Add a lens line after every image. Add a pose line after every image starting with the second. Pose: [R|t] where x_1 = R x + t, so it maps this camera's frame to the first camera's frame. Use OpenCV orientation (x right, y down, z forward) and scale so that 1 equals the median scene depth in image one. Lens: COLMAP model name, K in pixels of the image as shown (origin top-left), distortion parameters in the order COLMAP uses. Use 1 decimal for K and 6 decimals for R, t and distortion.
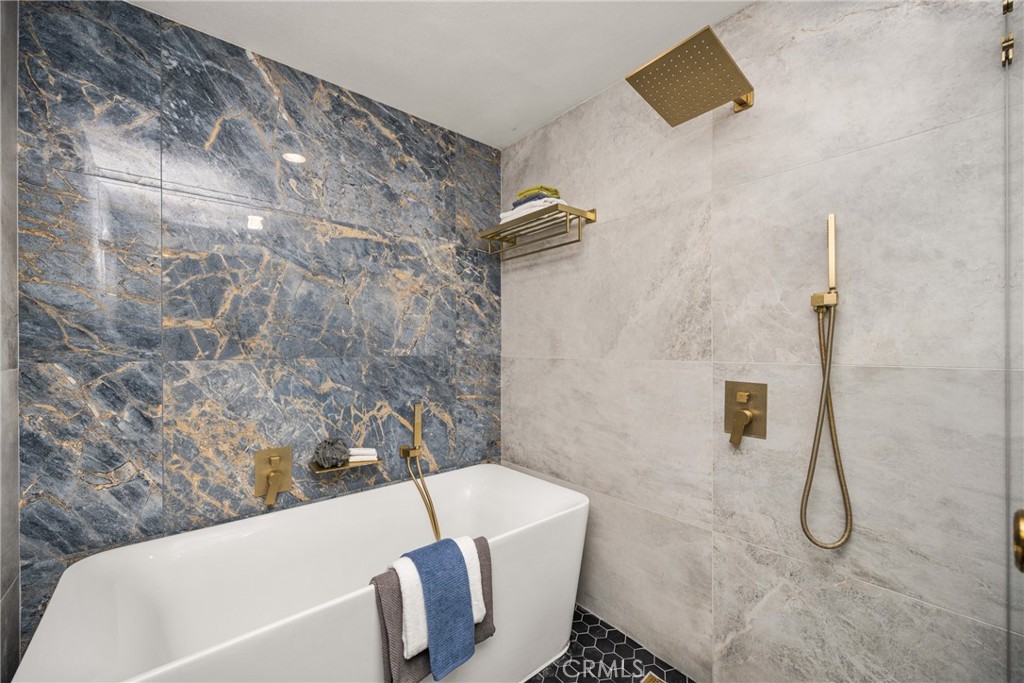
lens RADIAL K [[402.5, 0, 504.6], [0, 402.5, 347.2], [0, 0, 1]] dist [-0.000450, -0.000127]
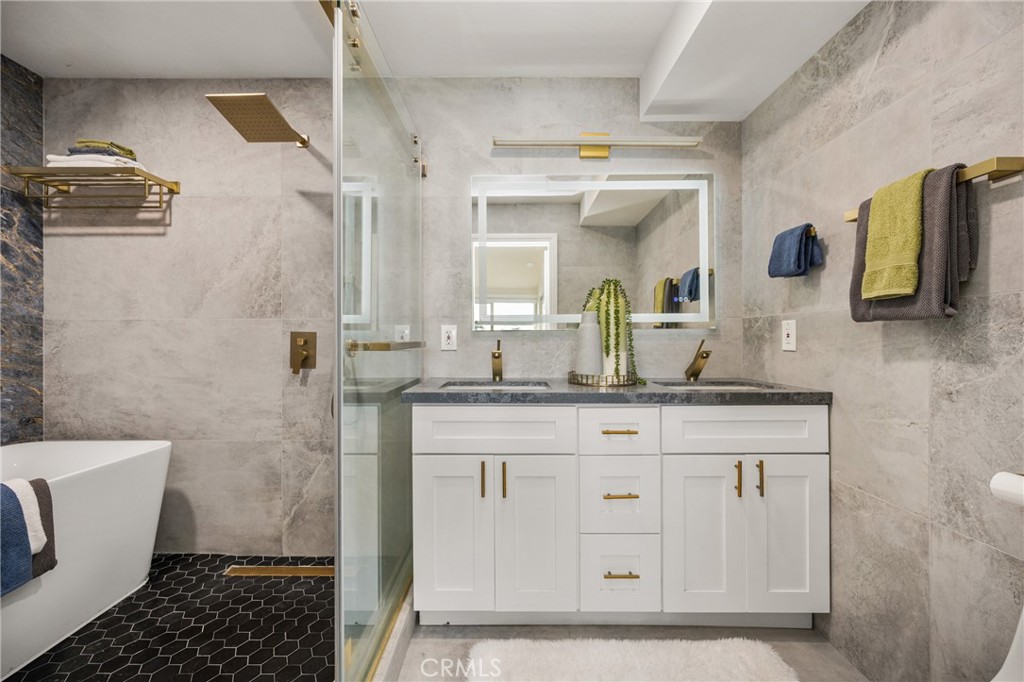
lens RADIAL K [[424.8, 0, 512.0], [0, 424.8, 341.0], [0, 0, 1]] dist [-0.001216, 0.000068]
pose [[0.640718, 0.001384, 0.767775, -0.090787], [-0.000032, 0.999998, -0.001776, 0.103459], [-0.767777, 0.001113, 0.640717, -0.492505]]
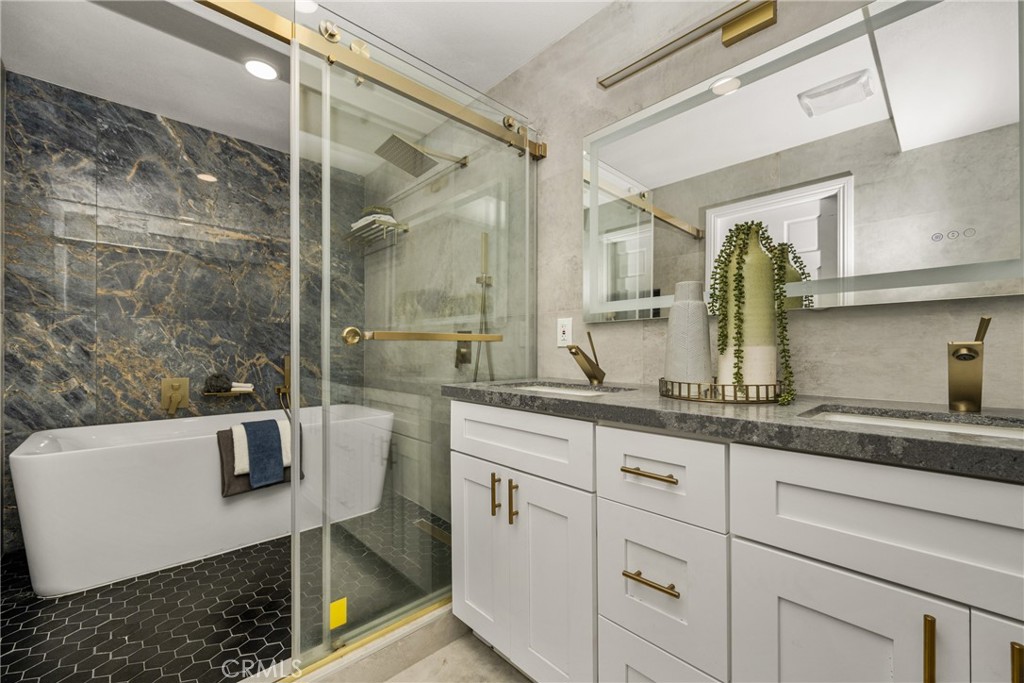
lens RADIAL K [[414.7, 0, 509.1], [0, 414.7, 351.1], [0, 0, 1]] dist [-0.001084, 0.000163]
pose [[0.998527, 0.005645, 0.053962, 0.584231], [-0.005613, 0.999984, -0.000732, 0.142538], [-0.053965, 0.000428, 0.998543, -0.611235]]
